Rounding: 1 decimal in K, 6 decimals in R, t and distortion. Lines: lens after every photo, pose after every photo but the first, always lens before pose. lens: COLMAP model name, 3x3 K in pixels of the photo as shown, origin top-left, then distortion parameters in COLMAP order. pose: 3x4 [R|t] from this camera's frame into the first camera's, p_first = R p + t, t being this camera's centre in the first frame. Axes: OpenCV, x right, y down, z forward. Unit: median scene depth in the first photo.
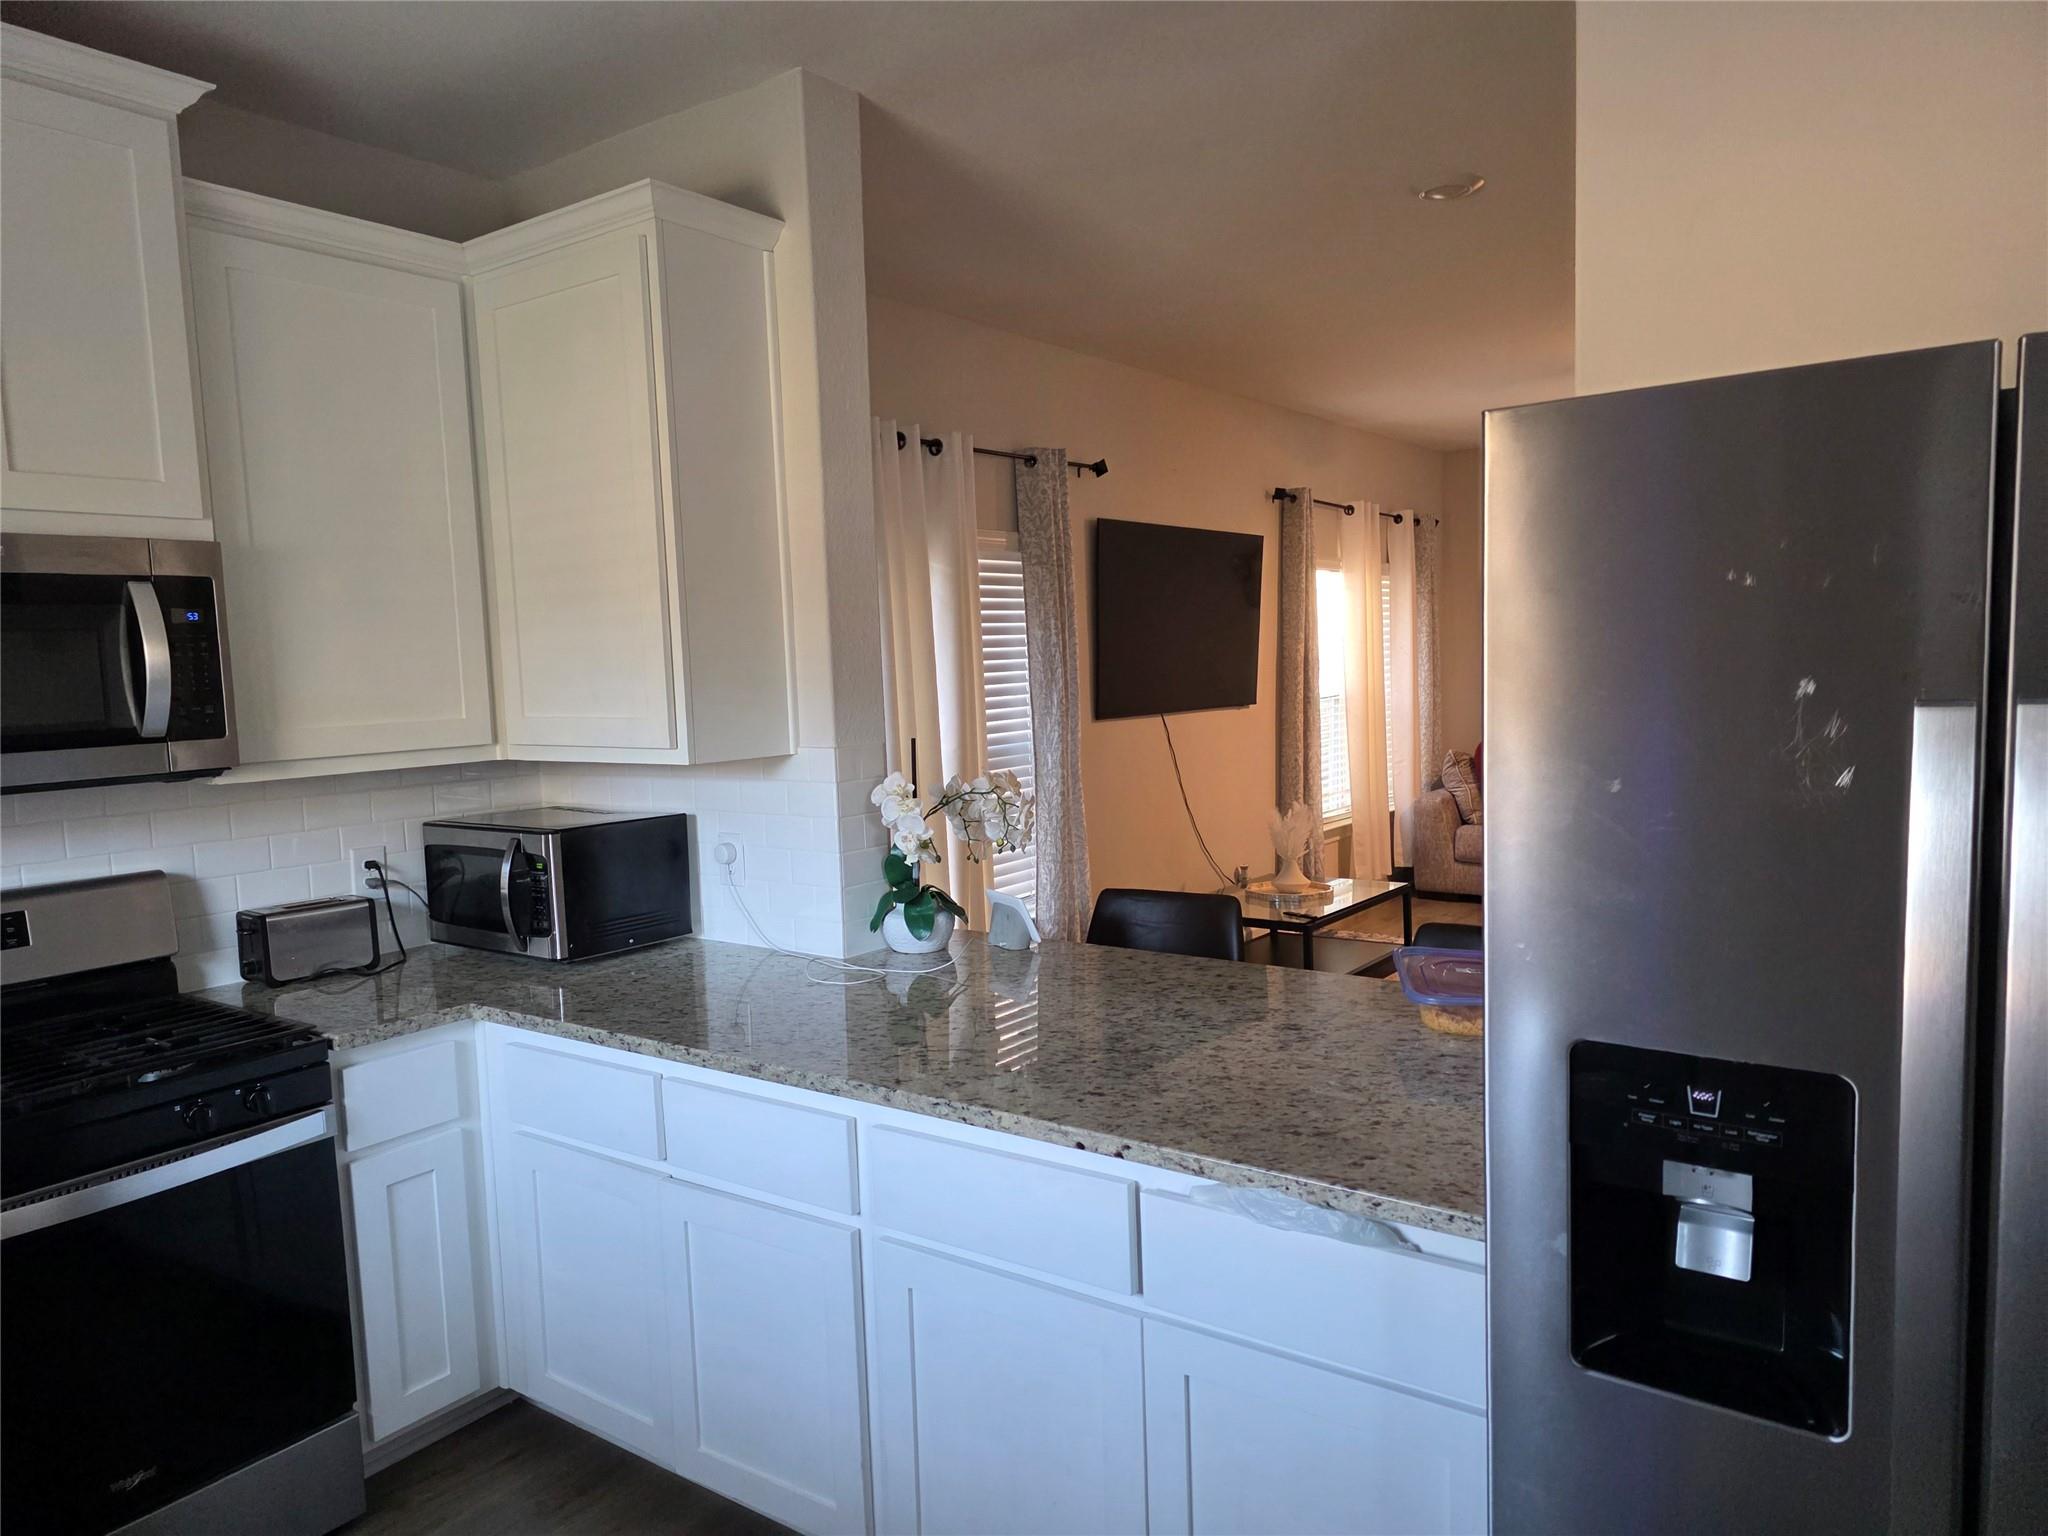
lens RADIAL K [[1392.1, 0, 1021.1], [0, 1392.1, 762.3], [0, 0, 1]] dist [0.096545, -0.067060]
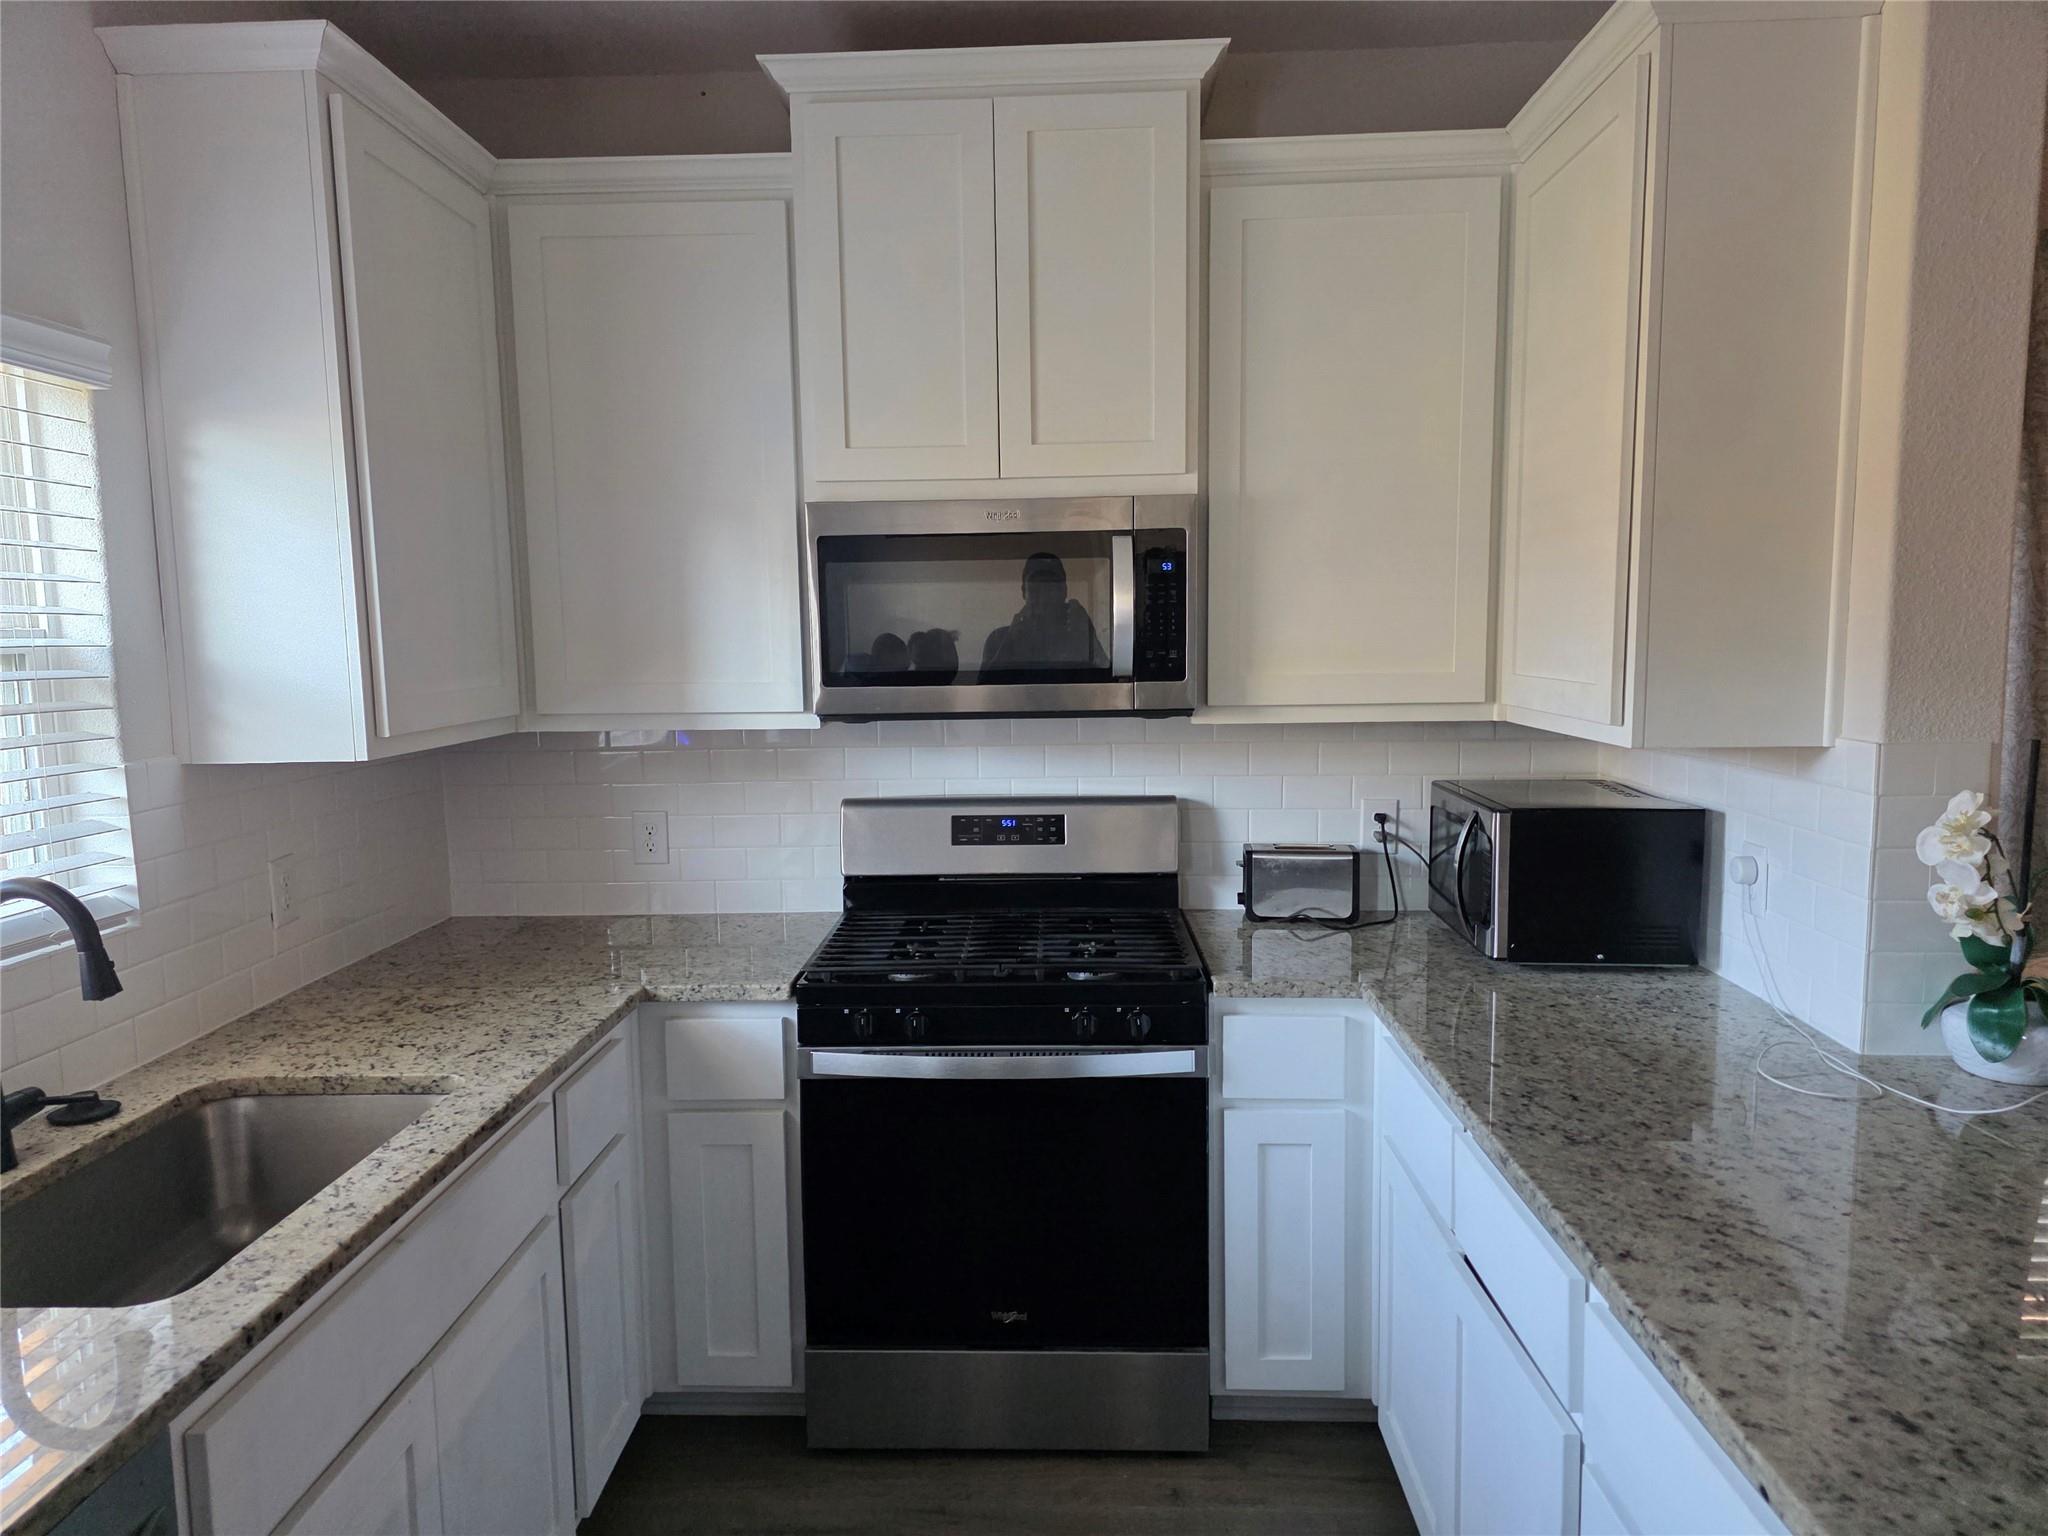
lens RADIAL K [[1392.1, 0, 1021.1], [0, 1392.1, 762.3], [0, 0, 1]] dist [0.096545, -0.067060]
pose [[0.556048, 0.108409, -0.824050, 0.221221], [-0.071019, 0.994028, 0.082849, -0.031610], [0.828110, 0.012455, 0.560427, 0.293611]]
